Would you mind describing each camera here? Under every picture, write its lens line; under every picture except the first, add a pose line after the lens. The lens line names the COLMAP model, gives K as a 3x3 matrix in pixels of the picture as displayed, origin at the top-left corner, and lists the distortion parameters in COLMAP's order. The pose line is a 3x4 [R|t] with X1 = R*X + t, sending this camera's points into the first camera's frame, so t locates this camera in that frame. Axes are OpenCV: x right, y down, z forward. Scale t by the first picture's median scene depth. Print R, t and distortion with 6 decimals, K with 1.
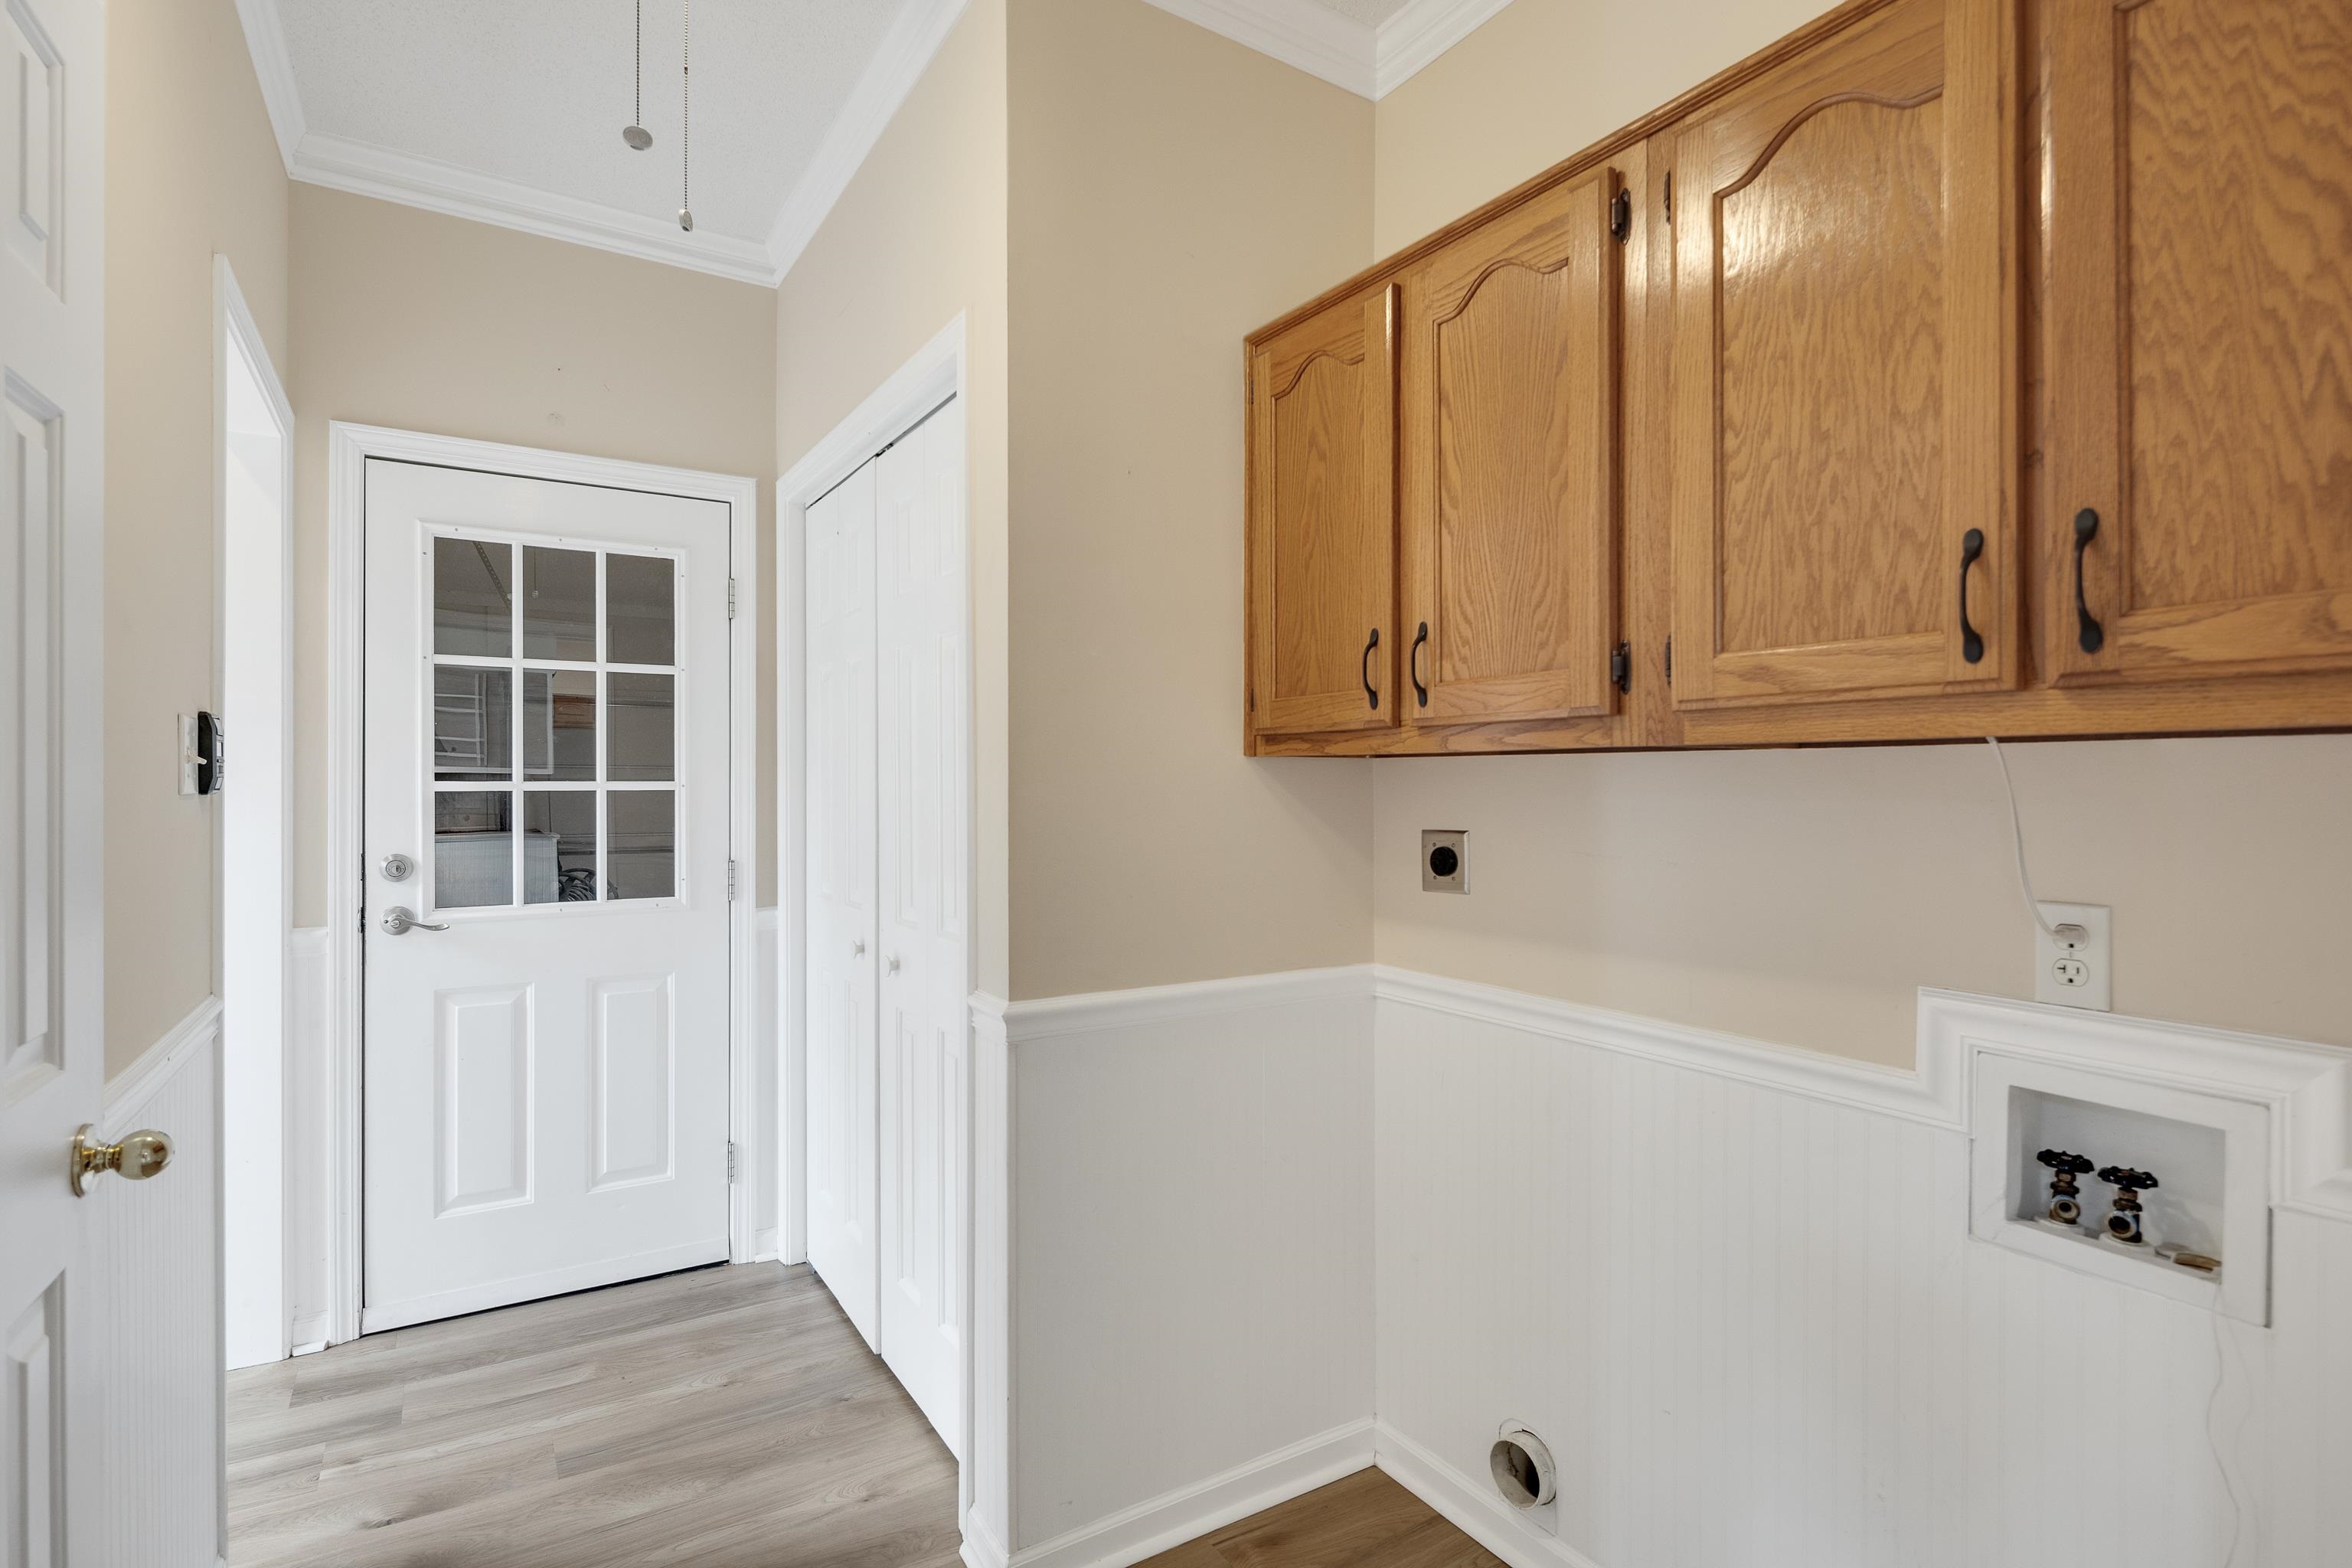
lens RADIAL K [[1138.9, 0, 1135.7], [0, 1138.9, 781.8], [0, 0, 1]] dist [0.003853, -0.004157]
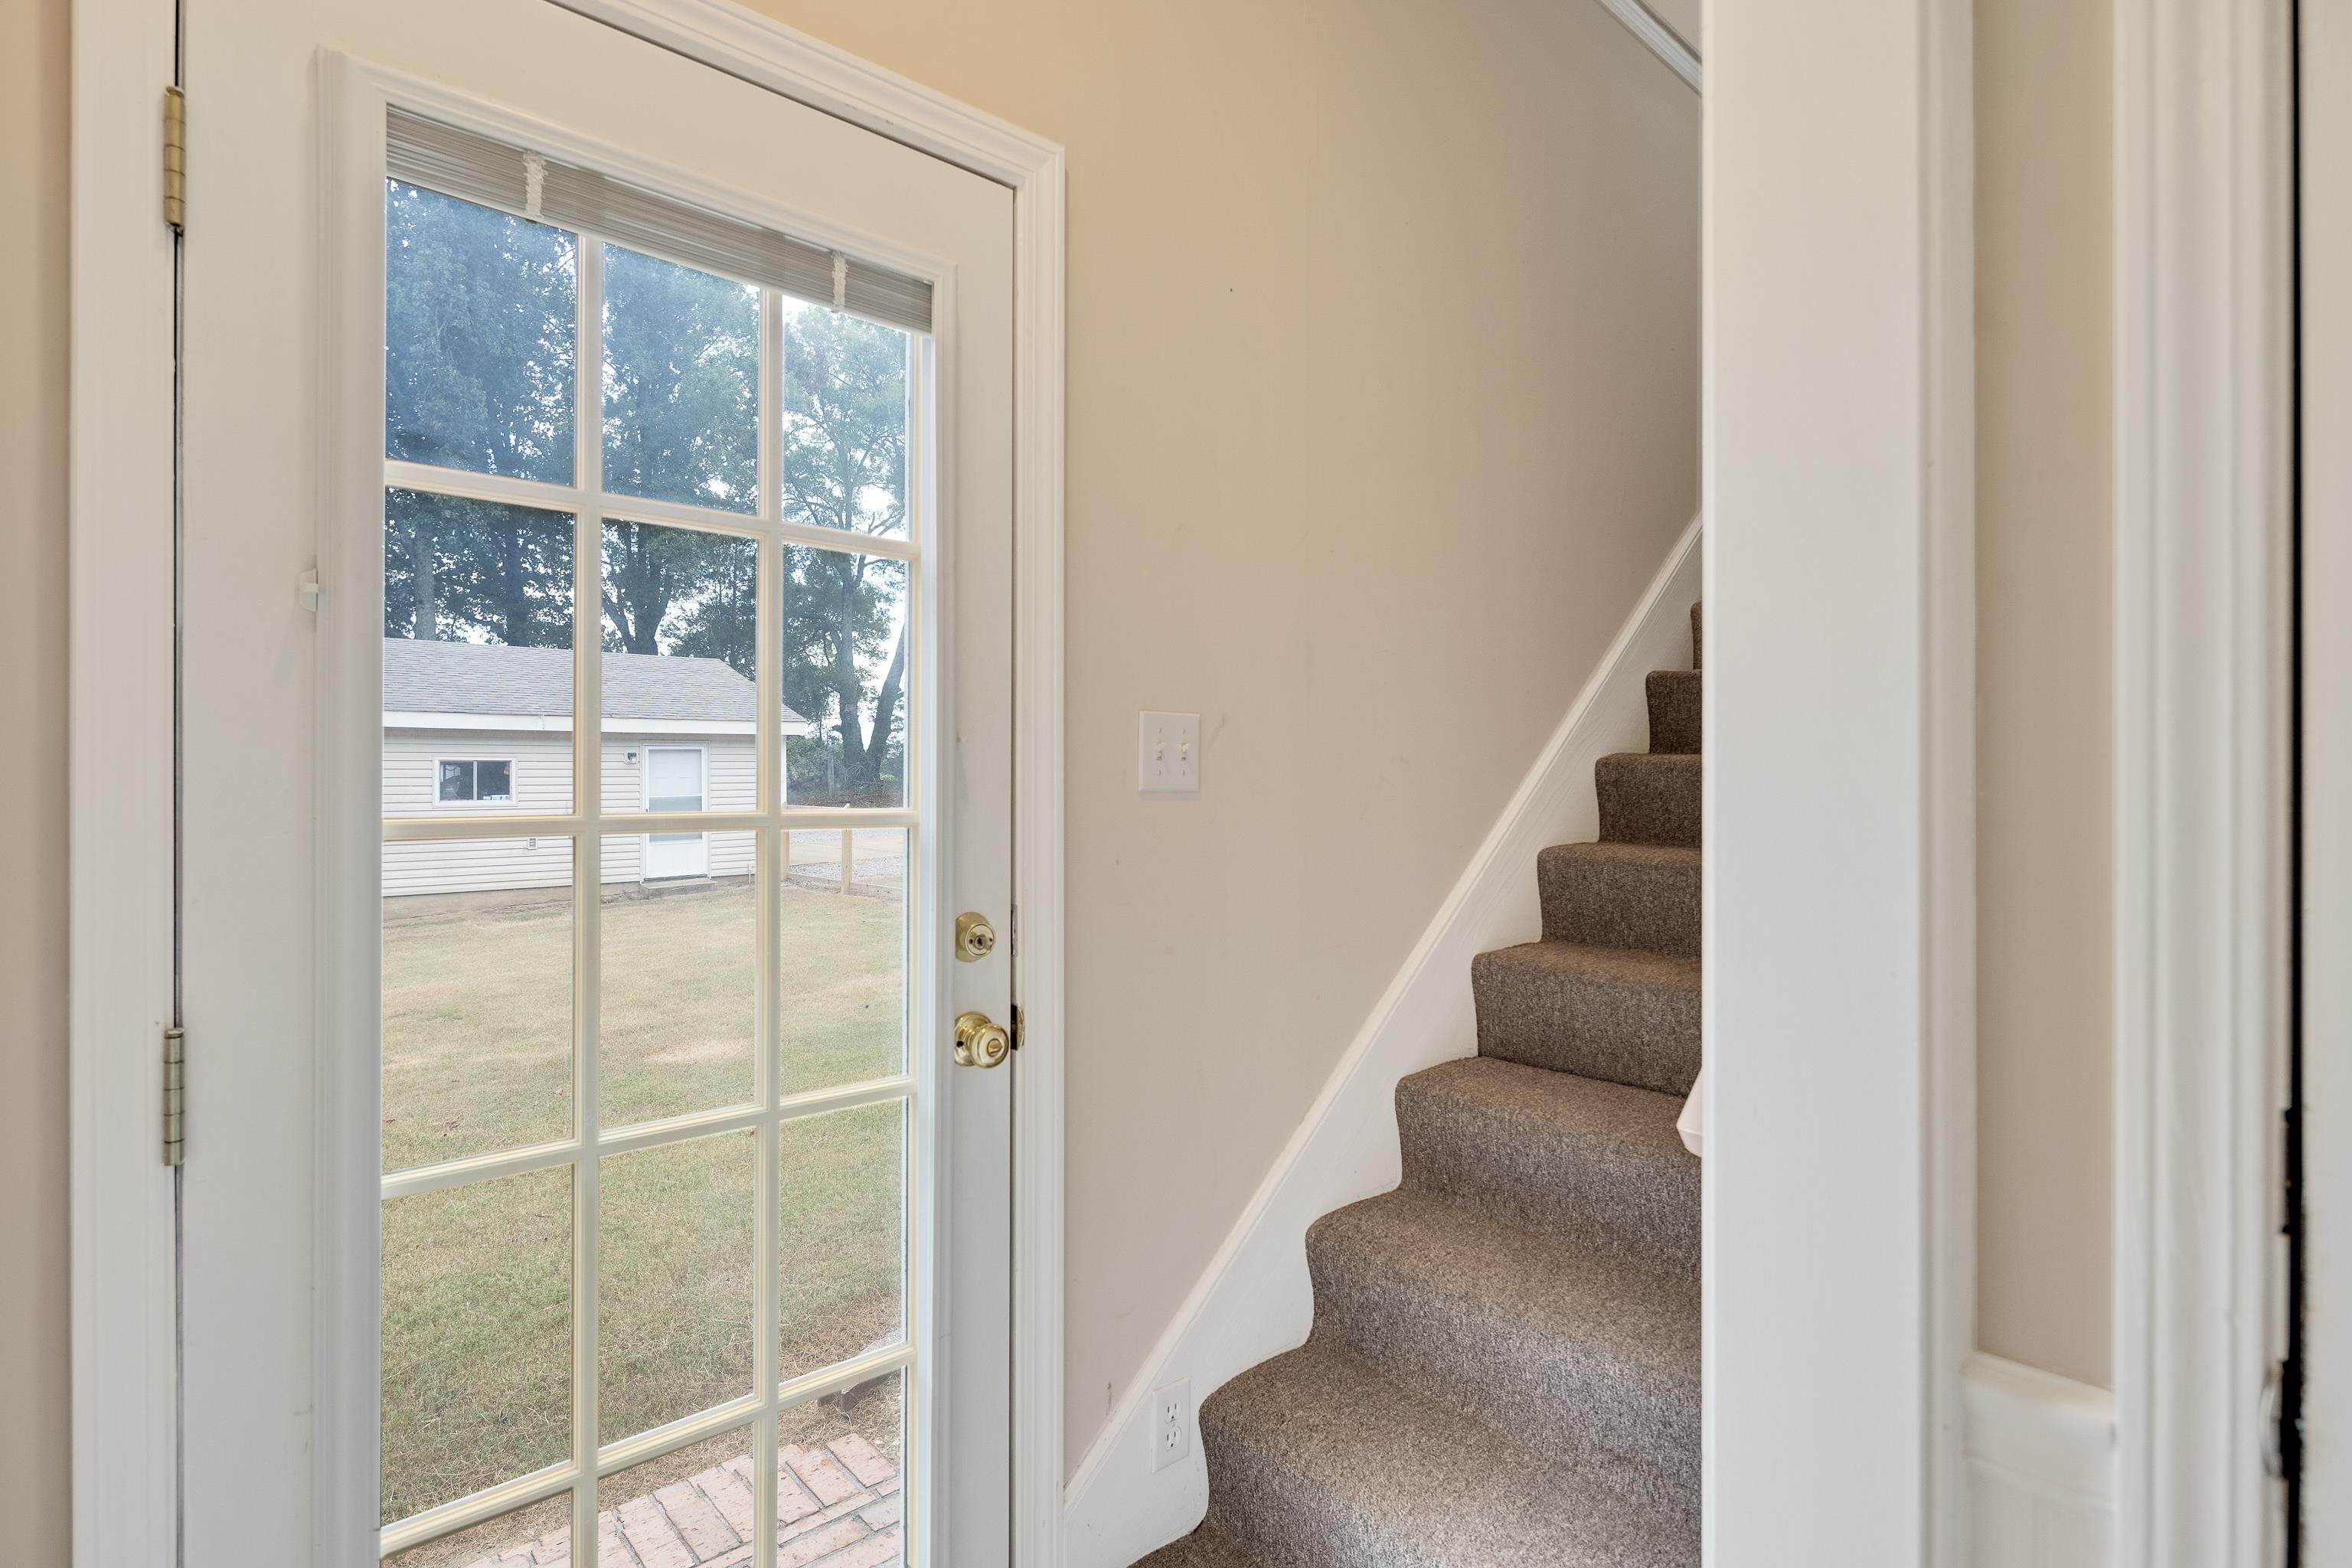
lens RADIAL K [[1138.9, 0, 1192.6], [0, 1138.9, 774.4], [0, 0, 1]] dist [0.003853, -0.004157]
pose [[0.210815, -0.000869, -0.977526, -0.506009], [0.009509, 0.999954, 0.001161, -0.000061], [0.977480, -0.009540, 0.210814, 0.744846]]
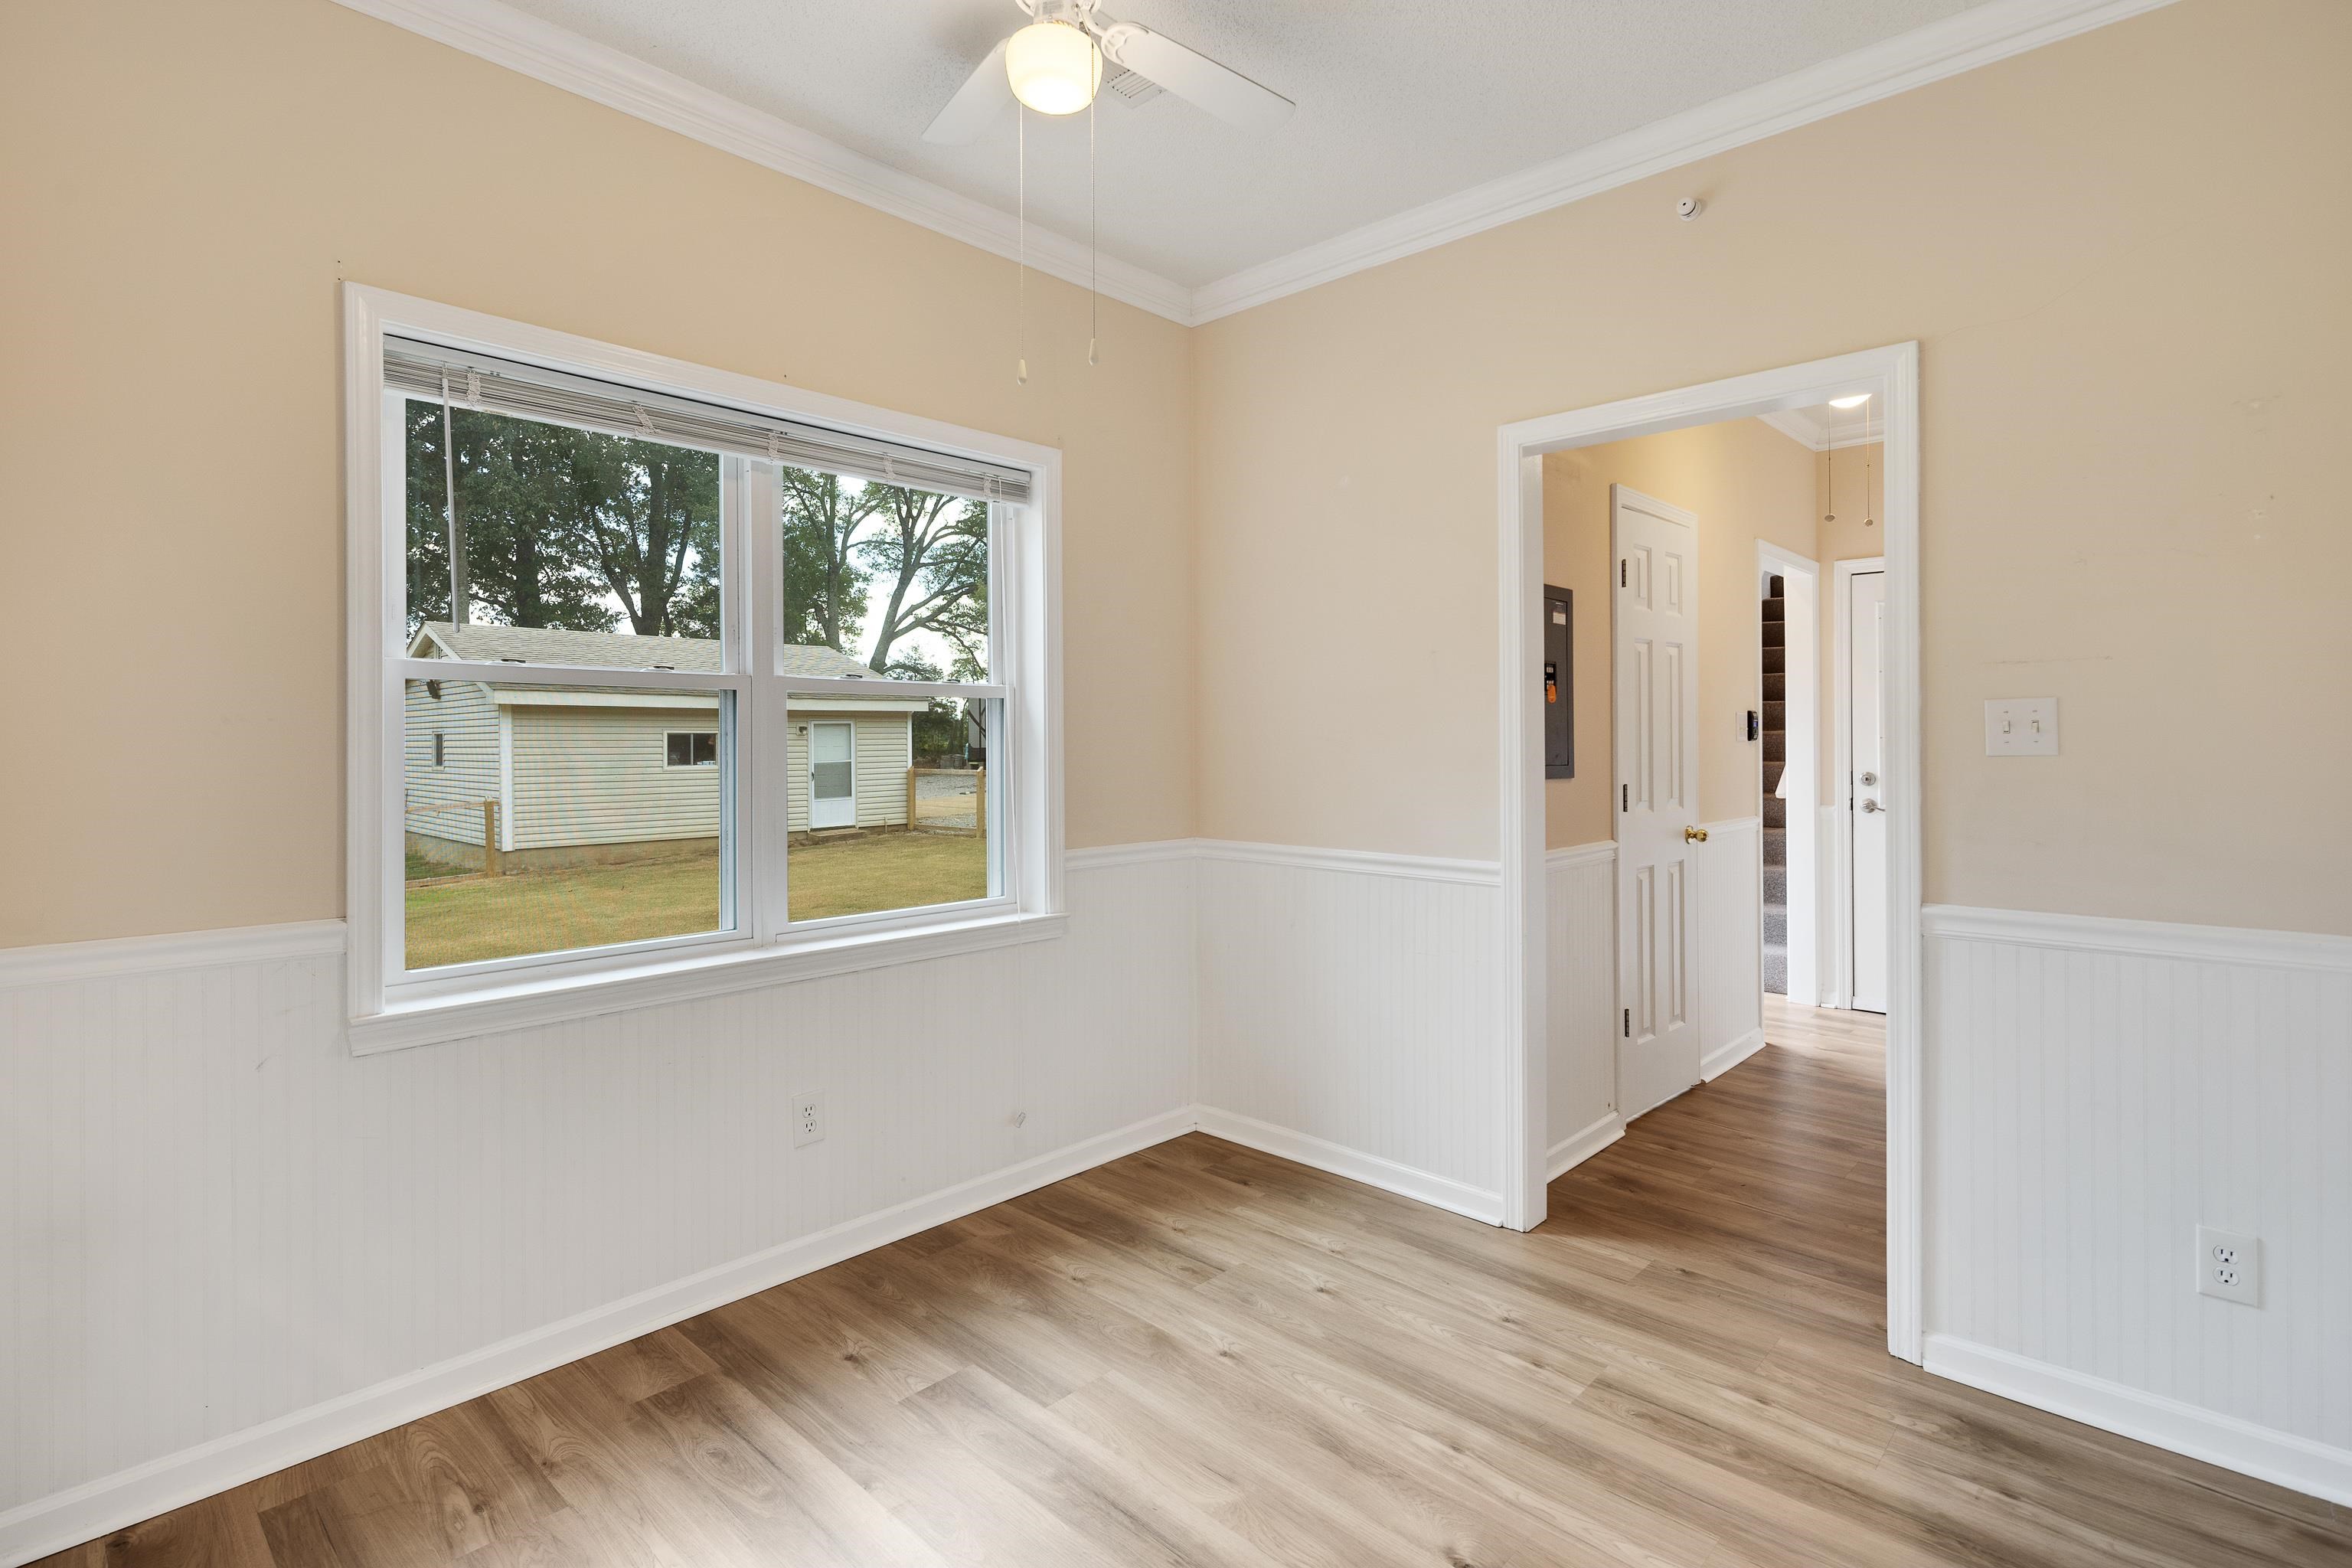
lens RADIAL K [[1138.9, 0, 1162.1], [0, 1138.9, 739.7], [0, 0, 1]] dist [0.003853, -0.004157]
pose [[0.259785, -0.005075, -0.965653, 0.945927], [0.014038, 0.999900, -0.001478, -0.007030], [0.965564, -0.013172, 0.259830, -0.698971]]
